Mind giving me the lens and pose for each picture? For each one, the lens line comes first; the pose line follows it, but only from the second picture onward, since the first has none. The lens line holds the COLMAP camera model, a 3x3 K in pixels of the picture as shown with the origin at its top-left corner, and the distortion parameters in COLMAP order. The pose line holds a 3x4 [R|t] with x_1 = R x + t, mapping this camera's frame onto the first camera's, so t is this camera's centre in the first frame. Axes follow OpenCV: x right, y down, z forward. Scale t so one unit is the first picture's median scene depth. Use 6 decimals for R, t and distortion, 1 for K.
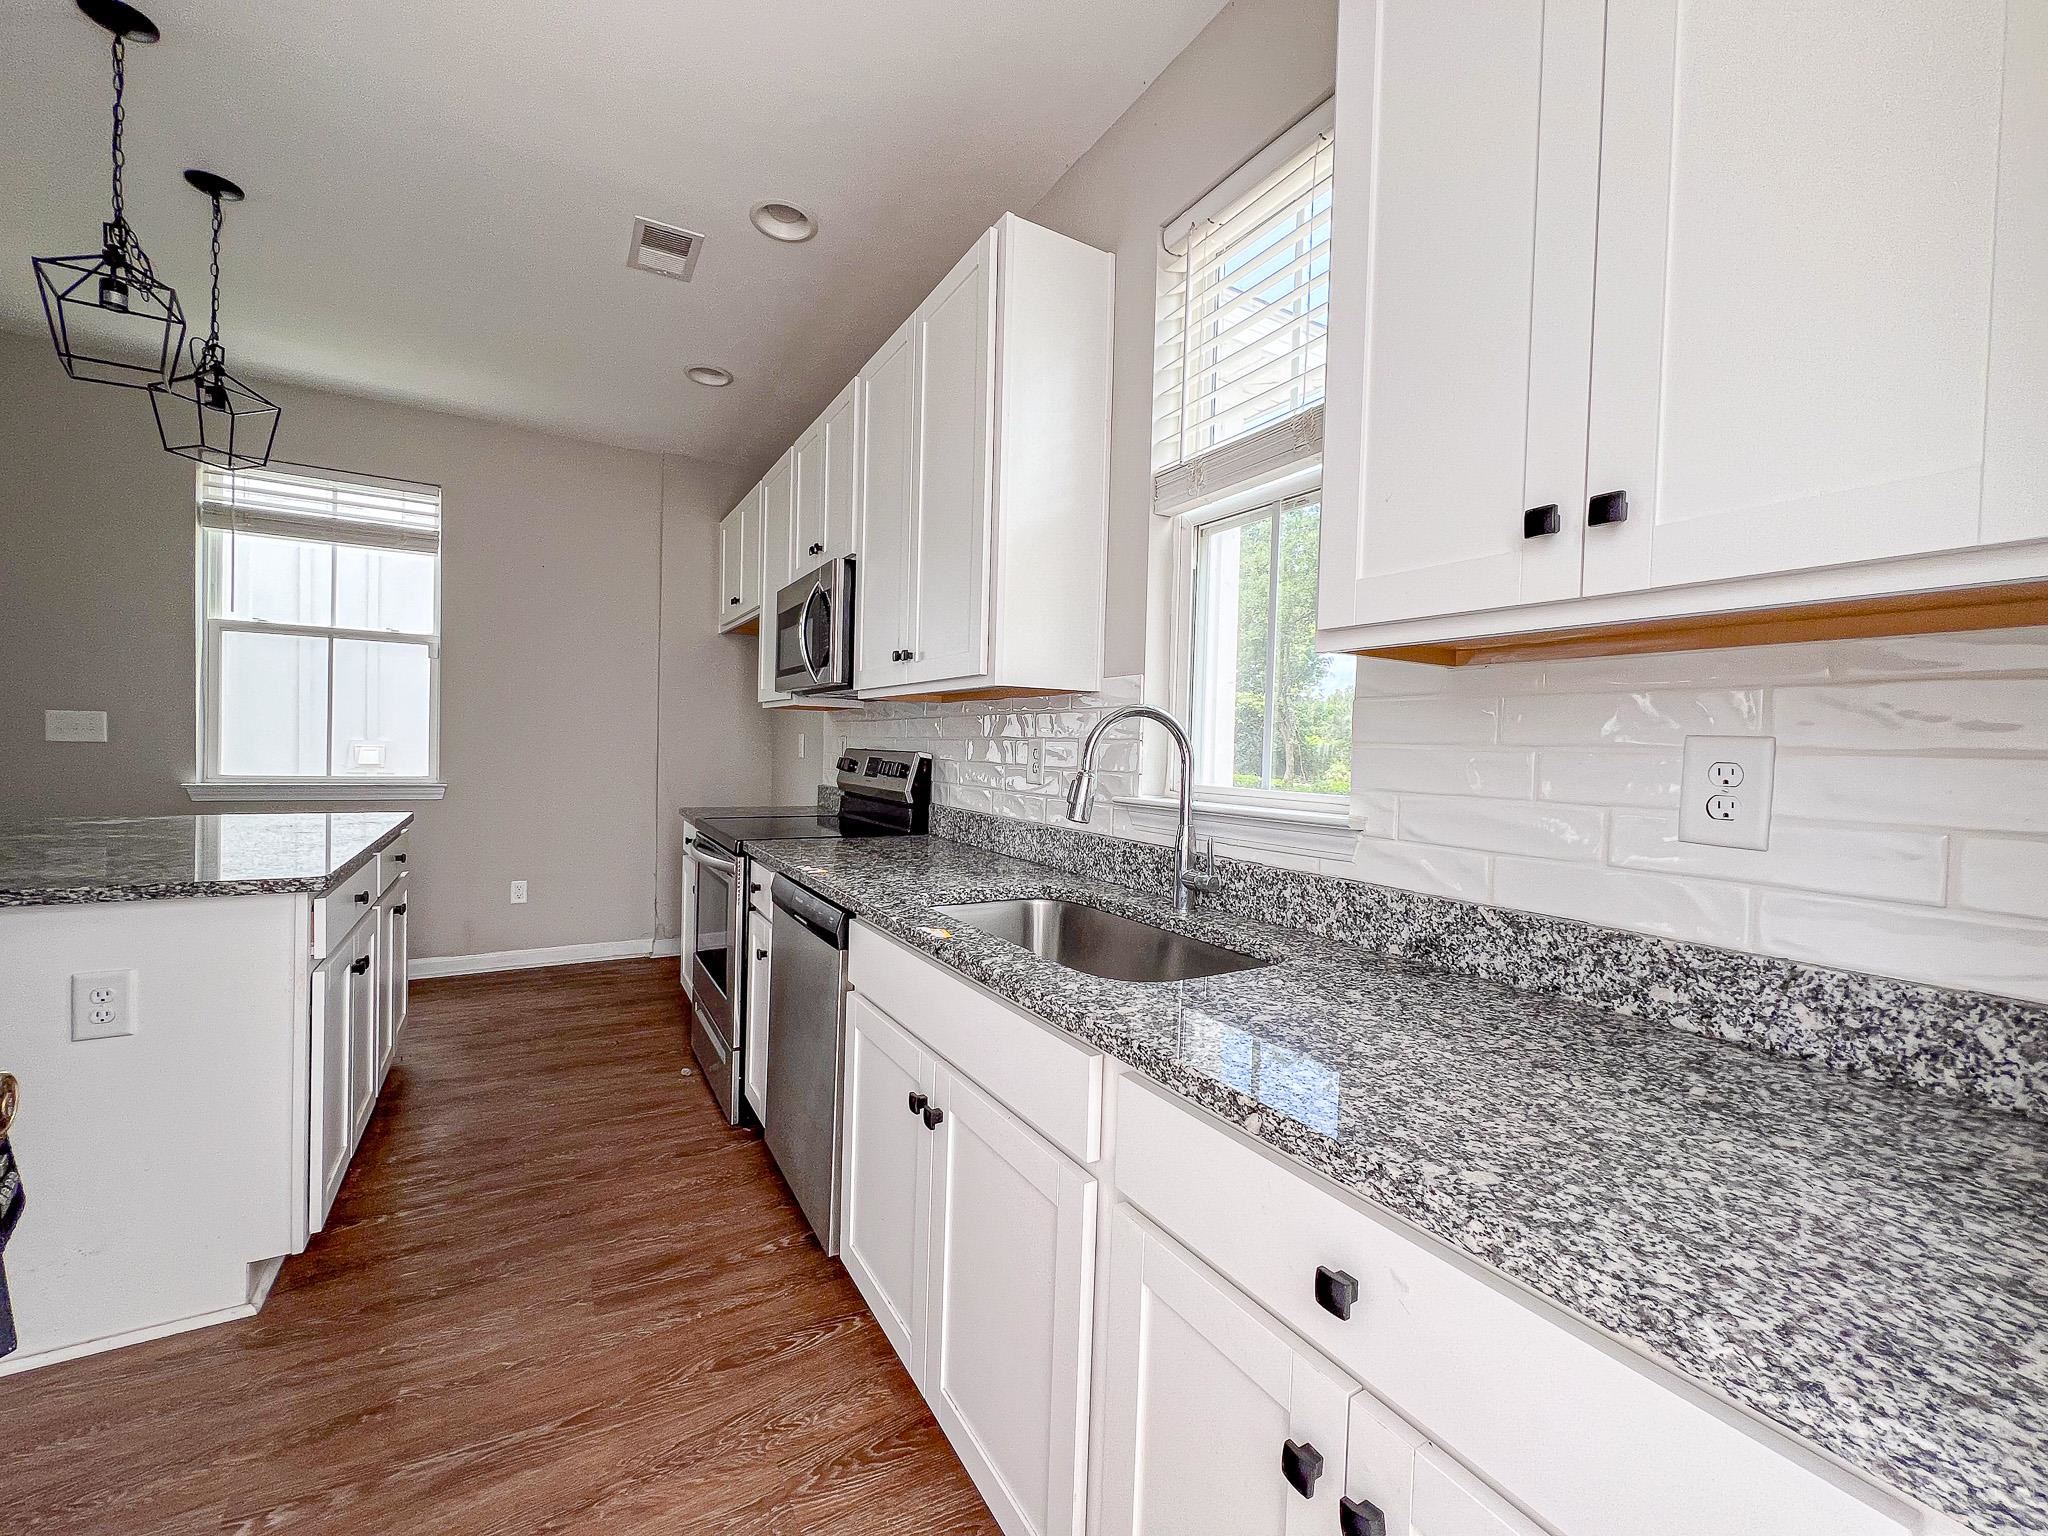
lens RADIAL K [[818.8, 0, 1009.9], [0, 818.8, 757.3], [0, 0, 1]] dist [-0.003266, 0.002293]
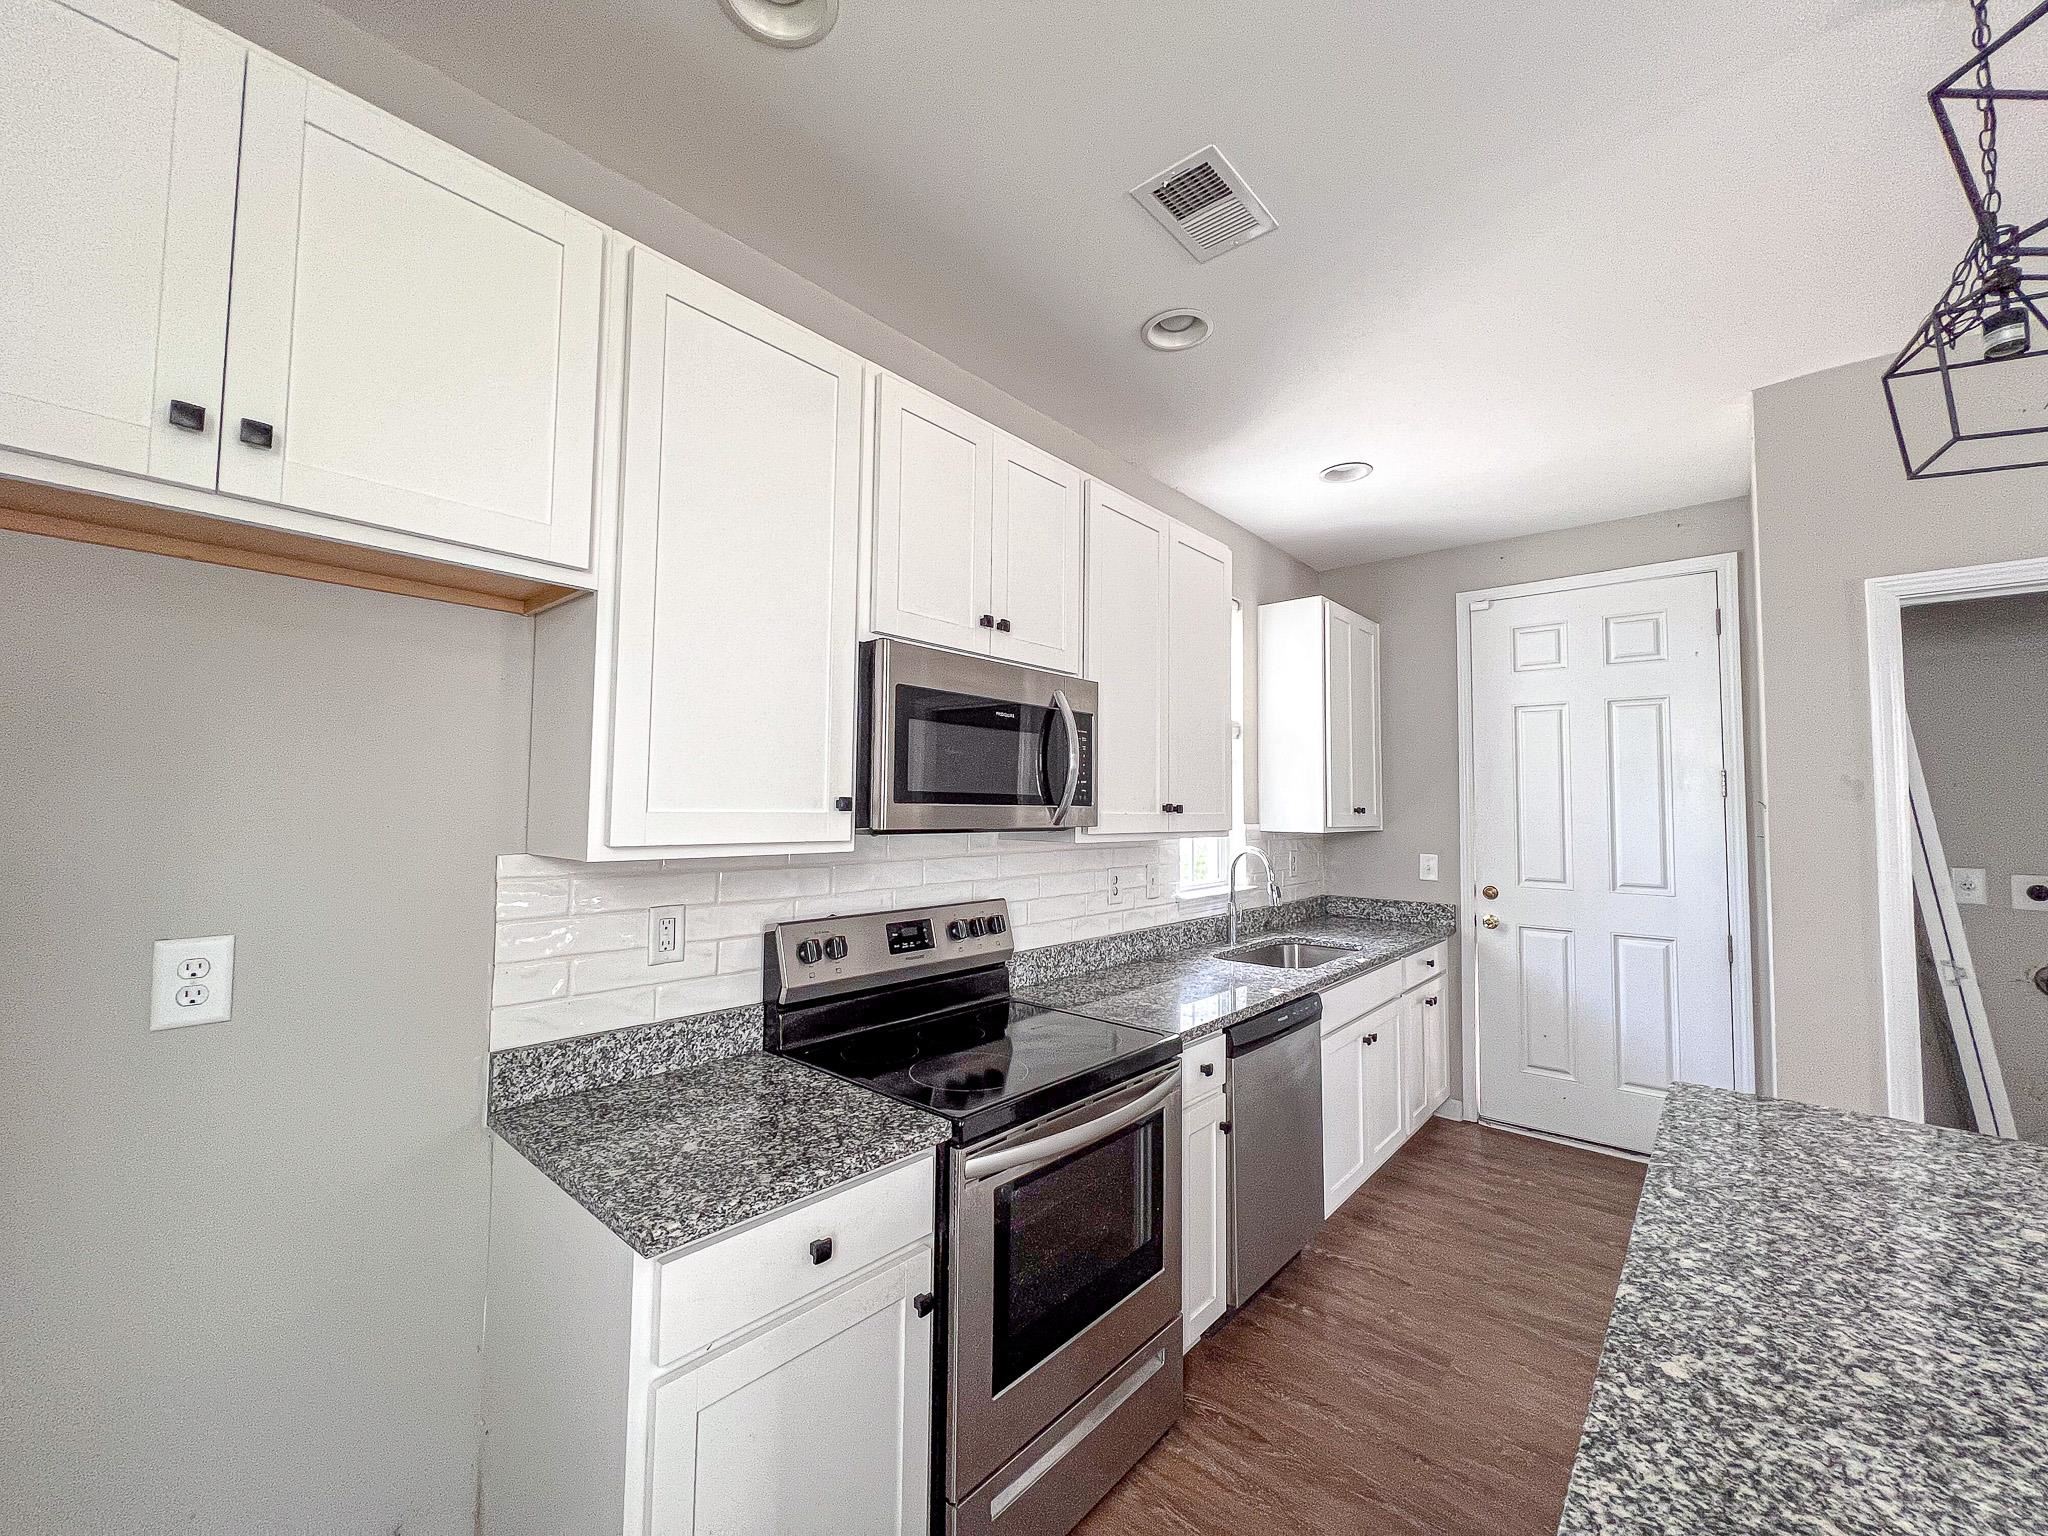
lens RADIAL K [[818.8, 0, 1017.0], [0, 818.8, 763.5], [0, 0, 1]] dist [-0.003266, 0.002293]
pose [[-0.301844, 0.024641, 0.953039, -1.175830], [0.004811, 0.999693, -0.024323, -0.160563], [-0.953345, -0.002757, -0.301870, 1.559423]]
